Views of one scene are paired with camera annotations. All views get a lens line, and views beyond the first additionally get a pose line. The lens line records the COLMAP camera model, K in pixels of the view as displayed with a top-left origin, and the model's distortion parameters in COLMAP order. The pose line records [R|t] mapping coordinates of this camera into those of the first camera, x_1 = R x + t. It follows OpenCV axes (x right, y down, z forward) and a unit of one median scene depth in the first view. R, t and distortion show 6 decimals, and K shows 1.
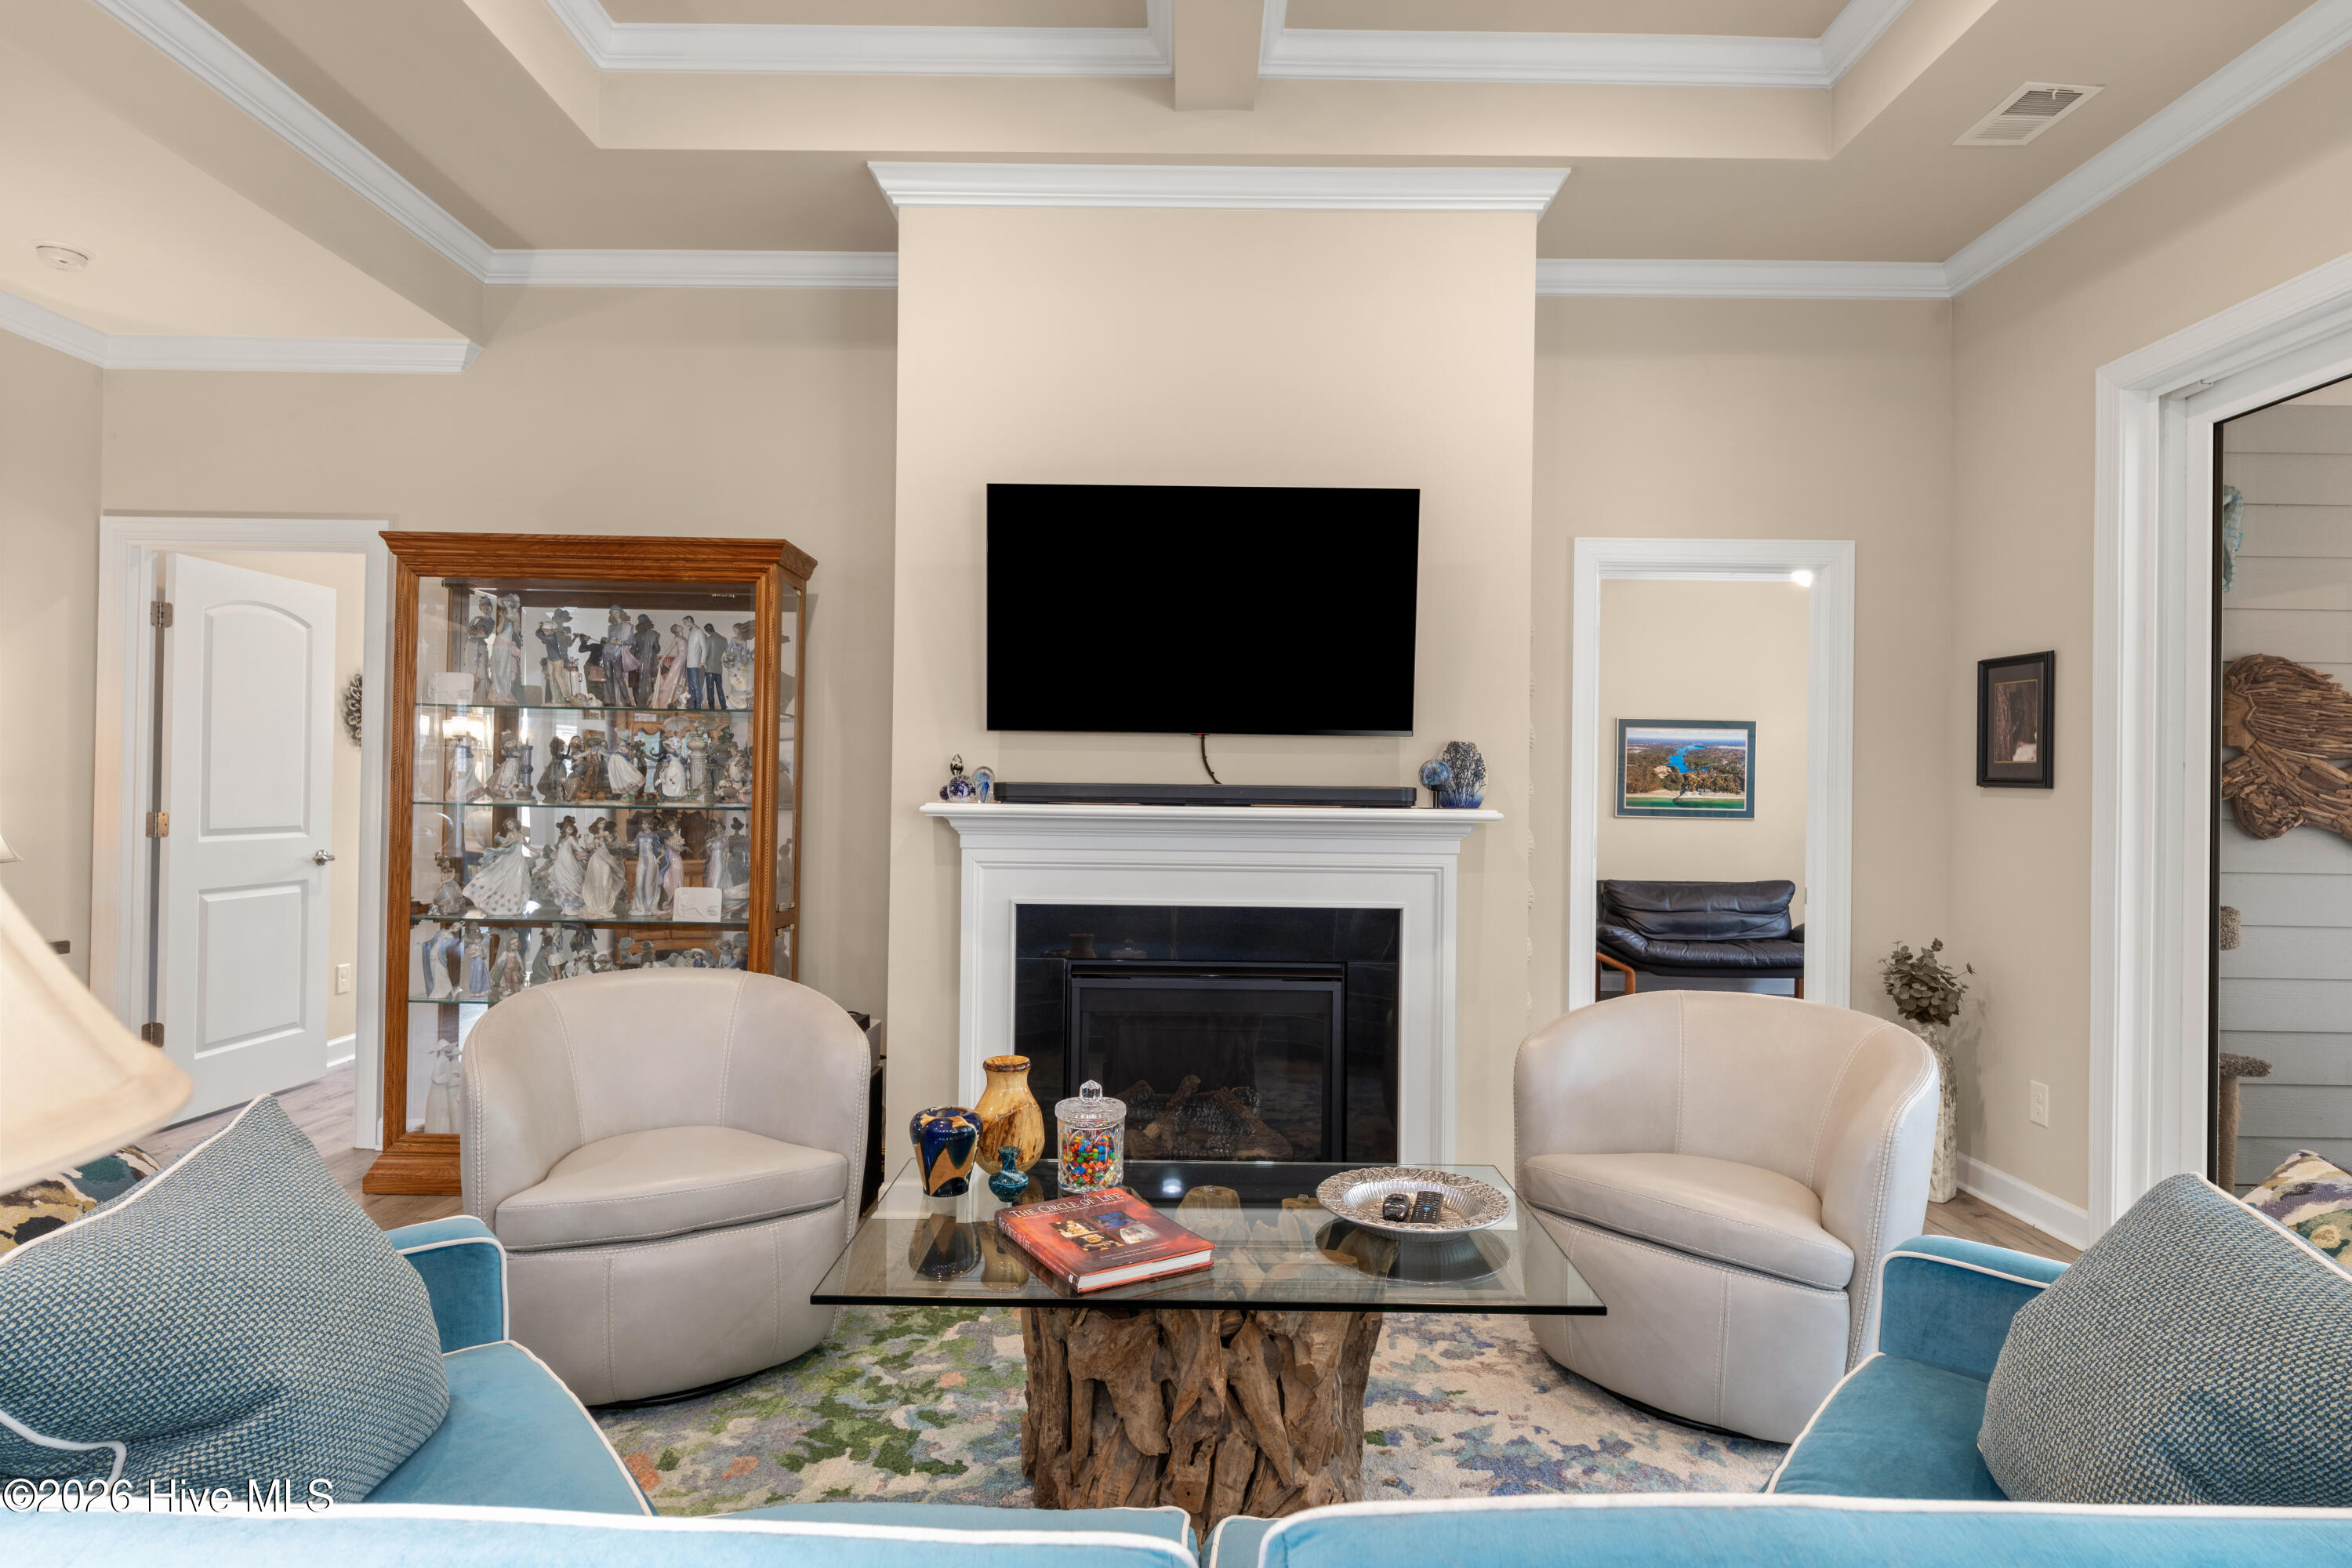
lens RADIAL K [[1279.9, 0, 1154.9], [0, 1279.9, 782.5], [0, 0, 1]] dist [-0.001044, -0.001105]
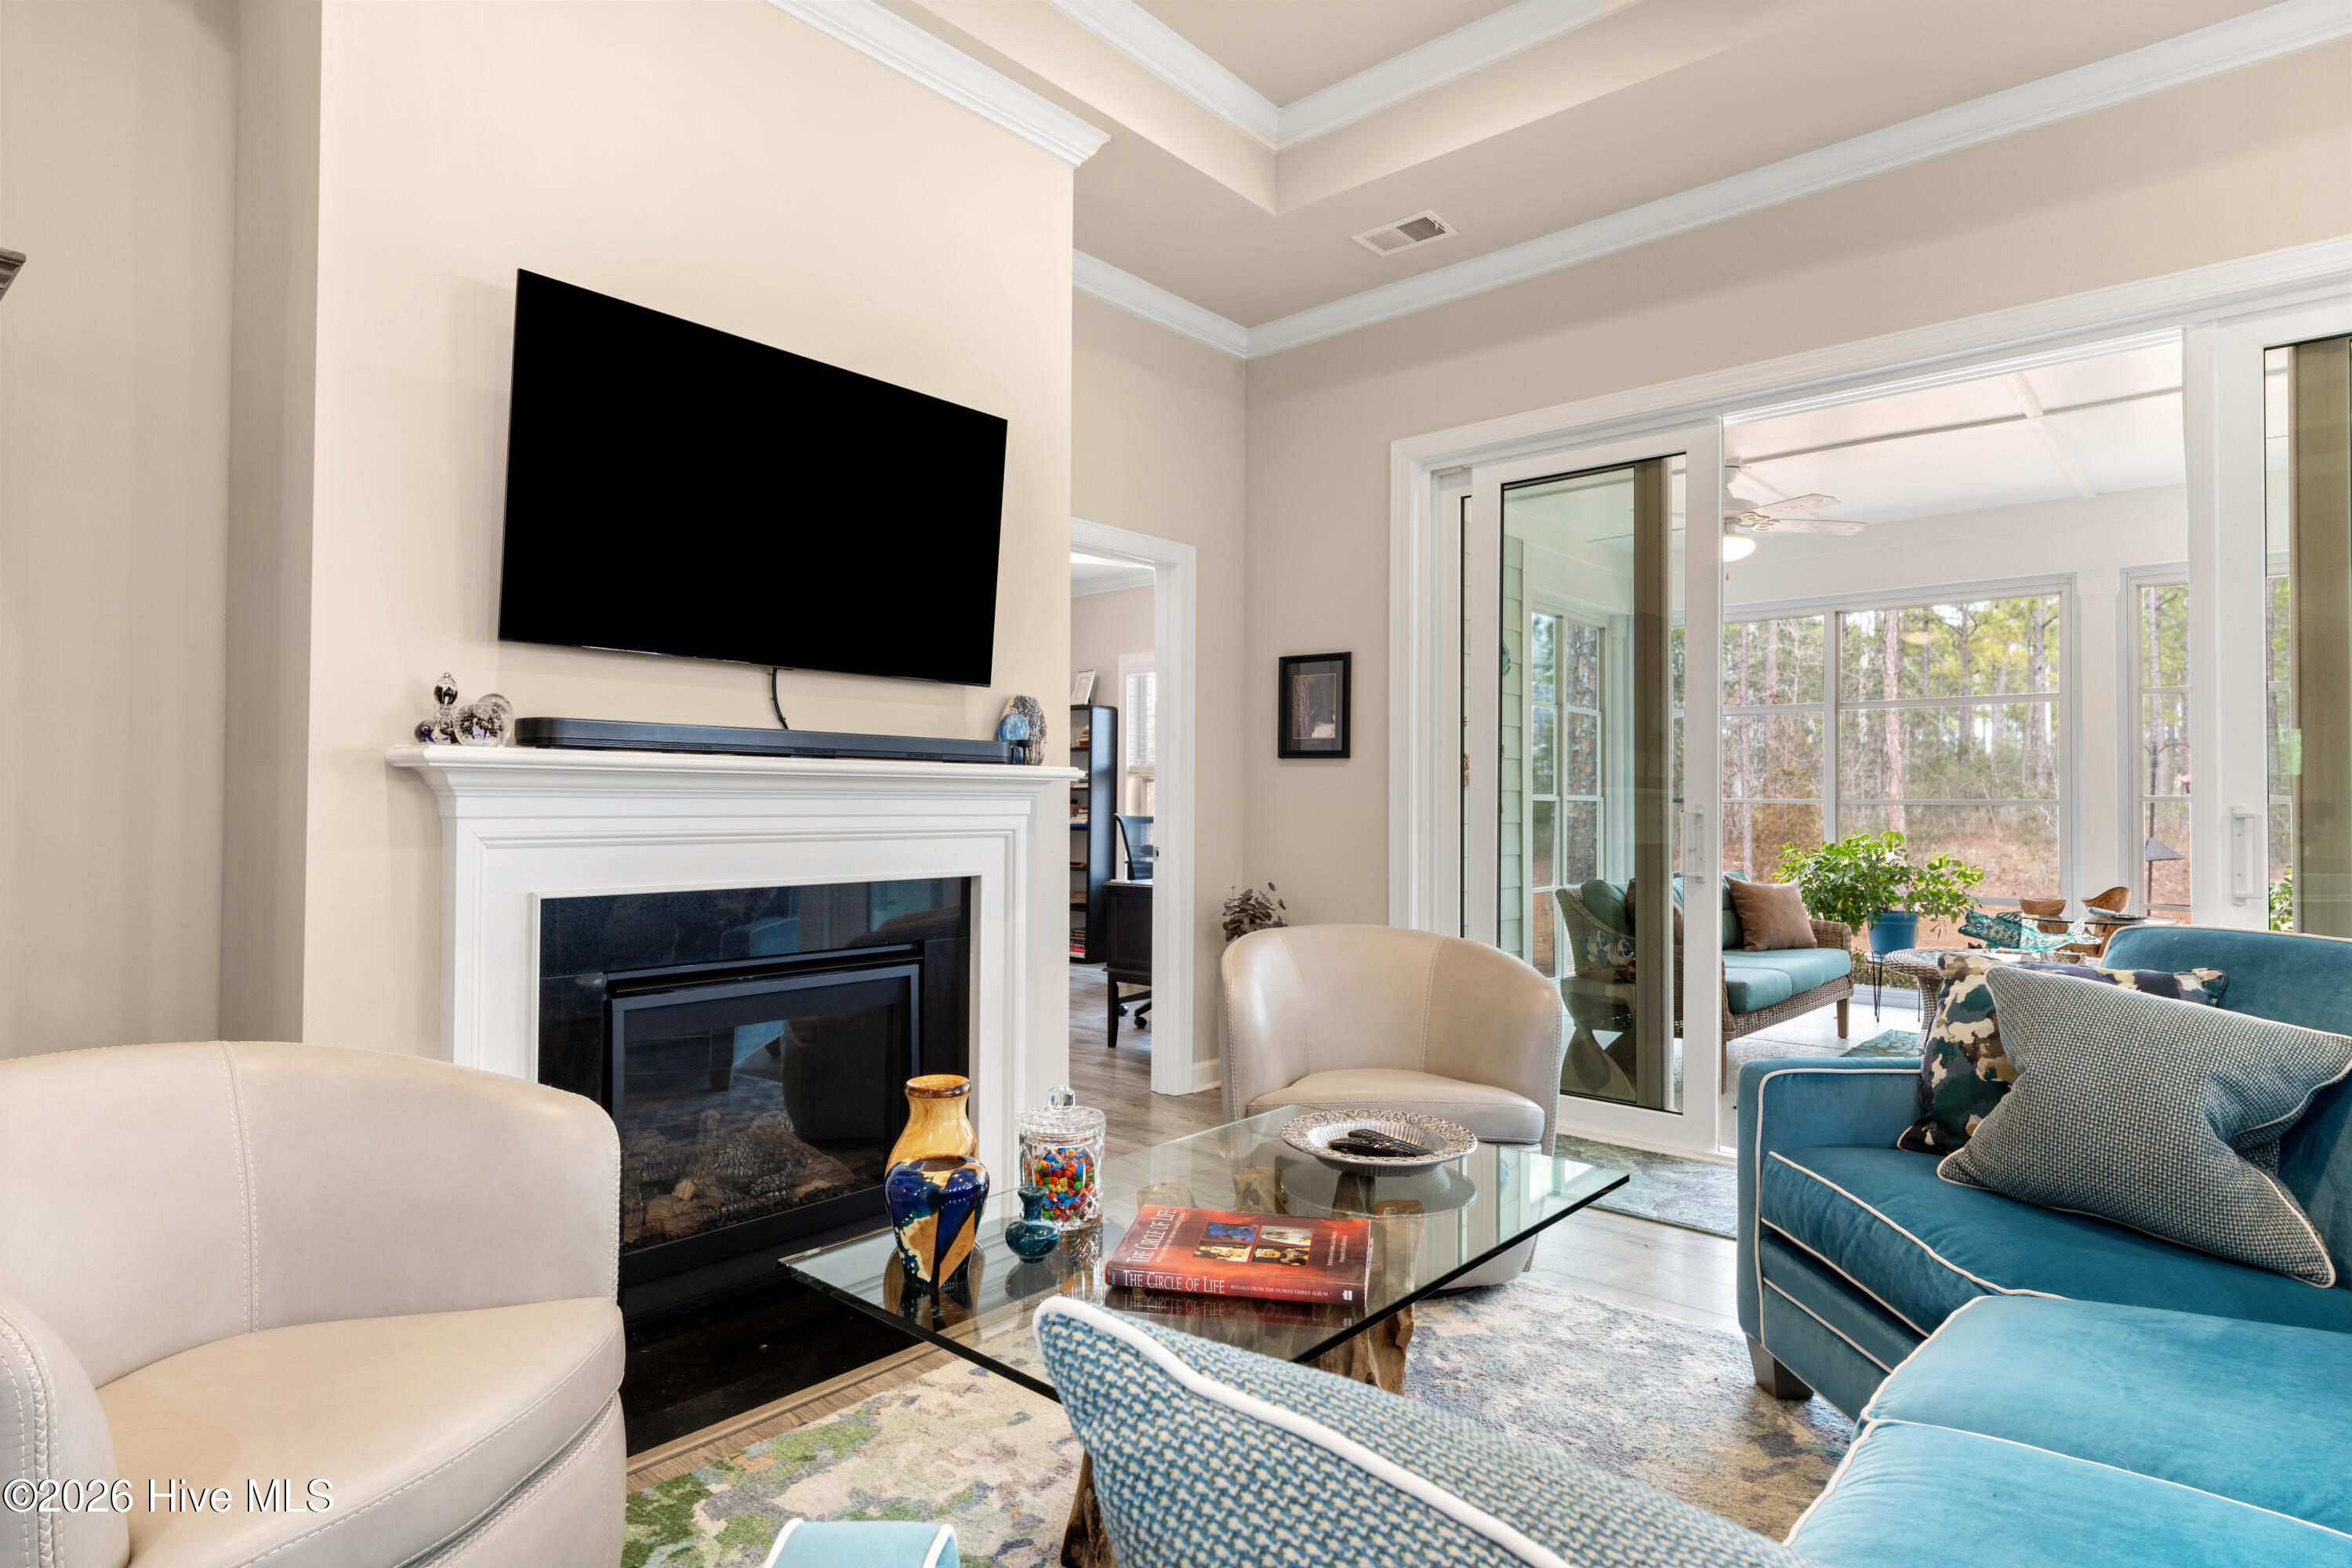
lens RADIAL K [[1279.9, 0, 1167.5], [0, 1279.9, 788.1], [0, 0, 1]] dist [-0.001044, -0.001105]
pose [[0.645969, 0.000946, 0.763363, -0.412985], [-0.000466, 1.000000, -0.000845, 0.036614], [-0.763364, 0.000190, 0.645969, 0.306847]]
